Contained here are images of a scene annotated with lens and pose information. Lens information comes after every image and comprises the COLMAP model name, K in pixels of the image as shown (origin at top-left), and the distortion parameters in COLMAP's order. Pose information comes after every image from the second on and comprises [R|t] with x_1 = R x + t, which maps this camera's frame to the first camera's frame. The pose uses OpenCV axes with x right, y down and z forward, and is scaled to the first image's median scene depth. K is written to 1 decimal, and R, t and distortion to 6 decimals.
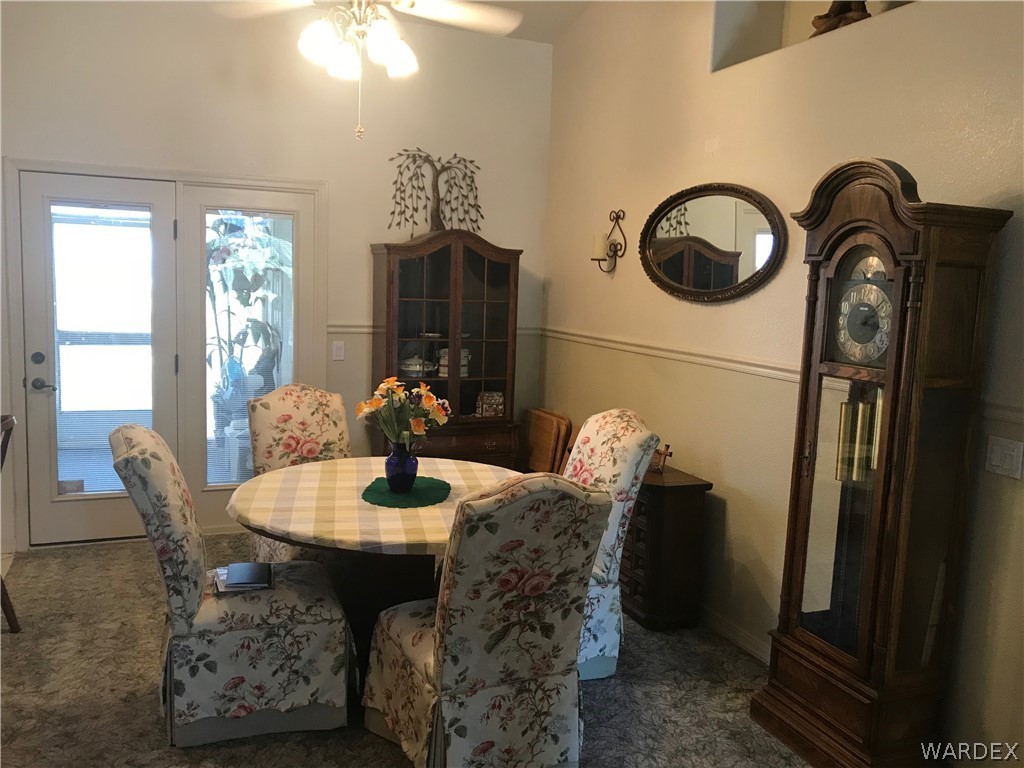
lens RADIAL K [[859.6, 0, 509.6], [0, 859.6, 386.7], [0, 0, 1]] dist [0.003332, 0.003376]
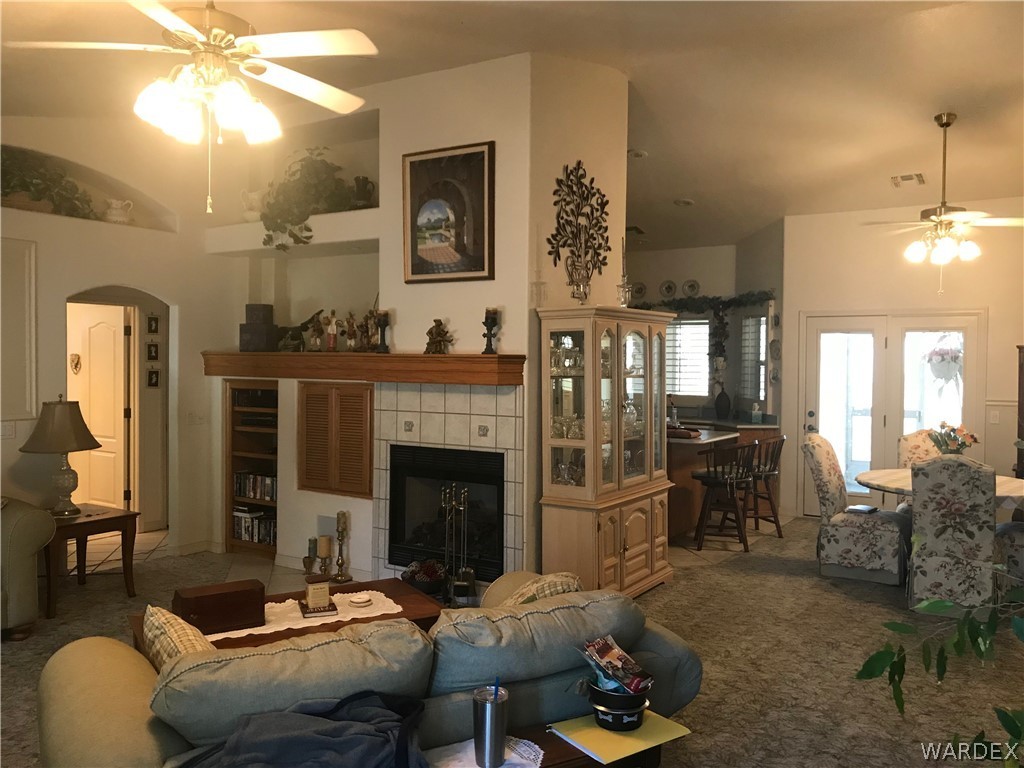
lens RADIAL K [[859.6, 0, 511.2], [0, 859.6, 382.4], [0, 0, 1]] dist [0.003332, 0.003376]
pose [[0.587948, -0.005002, -0.808883, 1.000953], [-0.086385, 0.993874, -0.068936, 0.143486], [0.804273, 0.110406, 0.583914, -1.076215]]
